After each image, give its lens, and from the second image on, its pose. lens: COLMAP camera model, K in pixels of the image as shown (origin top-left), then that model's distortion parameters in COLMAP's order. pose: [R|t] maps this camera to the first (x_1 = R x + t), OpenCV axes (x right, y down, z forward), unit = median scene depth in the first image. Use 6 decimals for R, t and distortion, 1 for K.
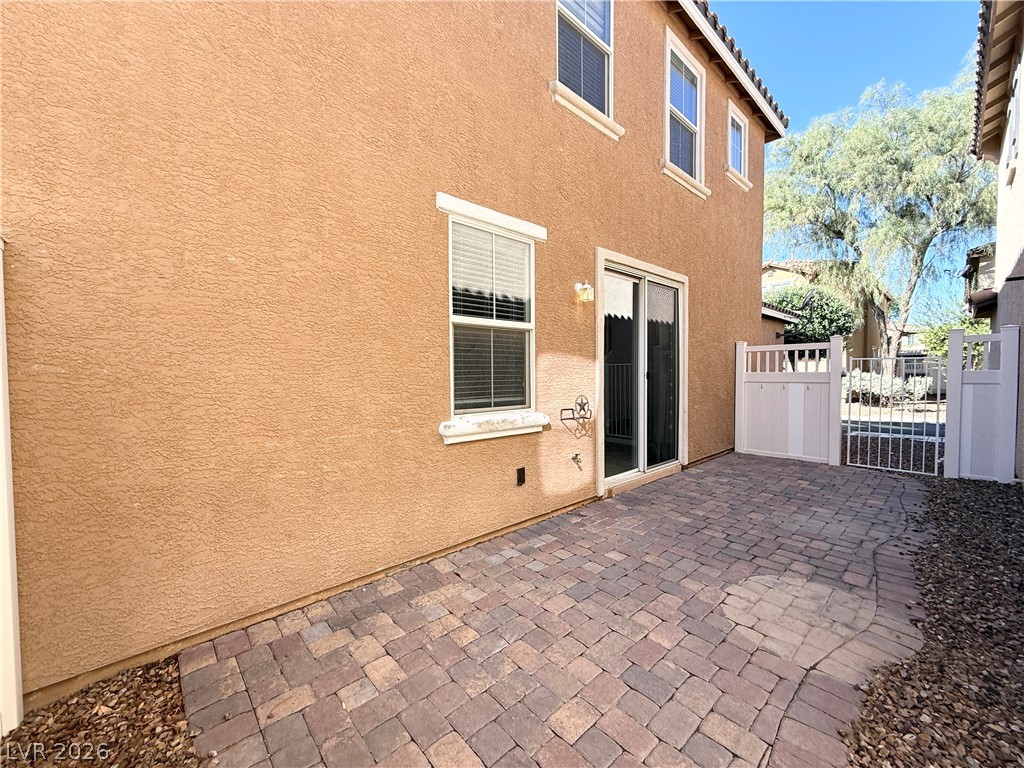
lens RADIAL K [[407.2, 0, 506.0], [0, 407.2, 383.5], [0, 0, 1]] dist [-0.000167, -0.000204]
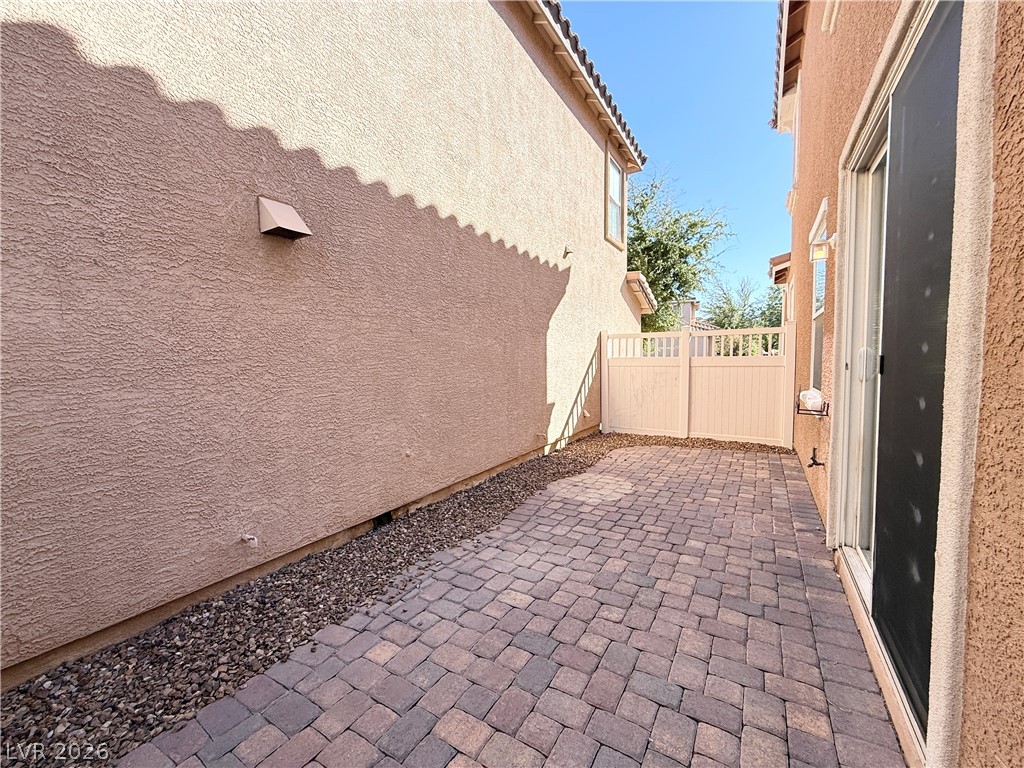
lens RADIAL K [[407.2, 0, 506.2], [0, 407.2, 384.7], [0, 0, 1]] dist [-0.000167, -0.000204]
pose [[-0.959703, 0.033554, -0.279005, 1.123628], [0.009495, 0.996151, 0.087140, -0.054347], [0.280855, 0.080980, -0.956328, 1.824066]]
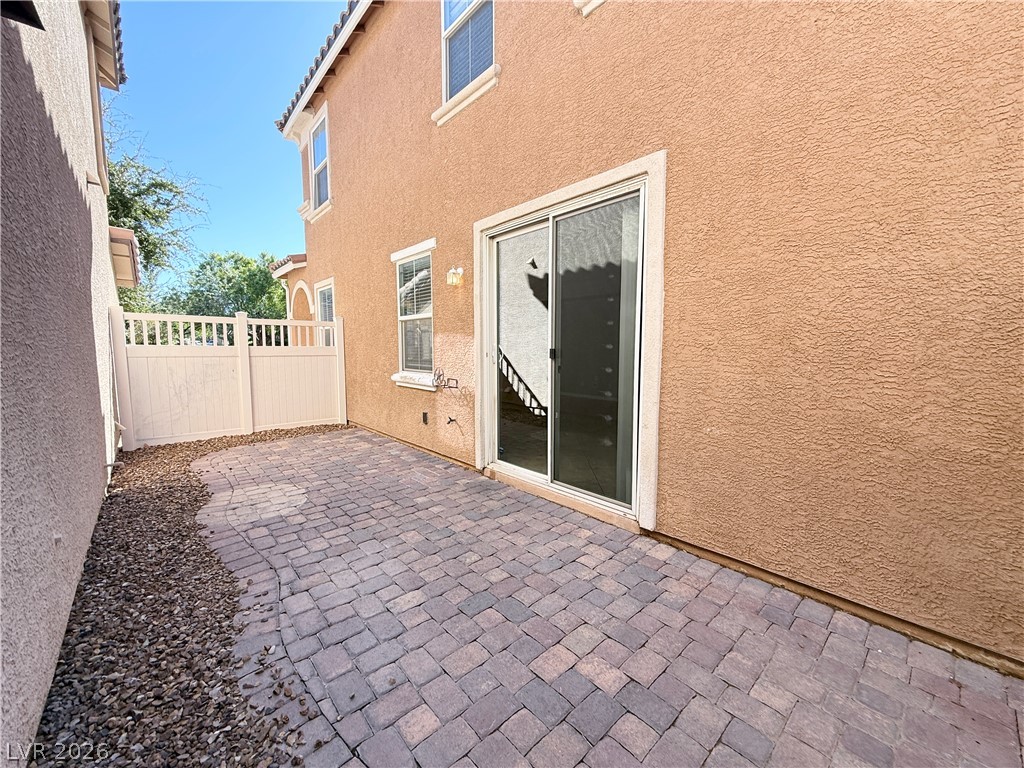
lens RADIAL K [[407.2, 0, 508.0], [0, 407.2, 384.9], [0, 0, 1]] dist [-0.000167, -0.000204]
pose [[-0.007980, 0.097803, -0.995174, 1.549462], [-0.029403, 0.994752, 0.097997, -0.048069], [0.999536, 0.030043, -0.005062, 1.347624]]
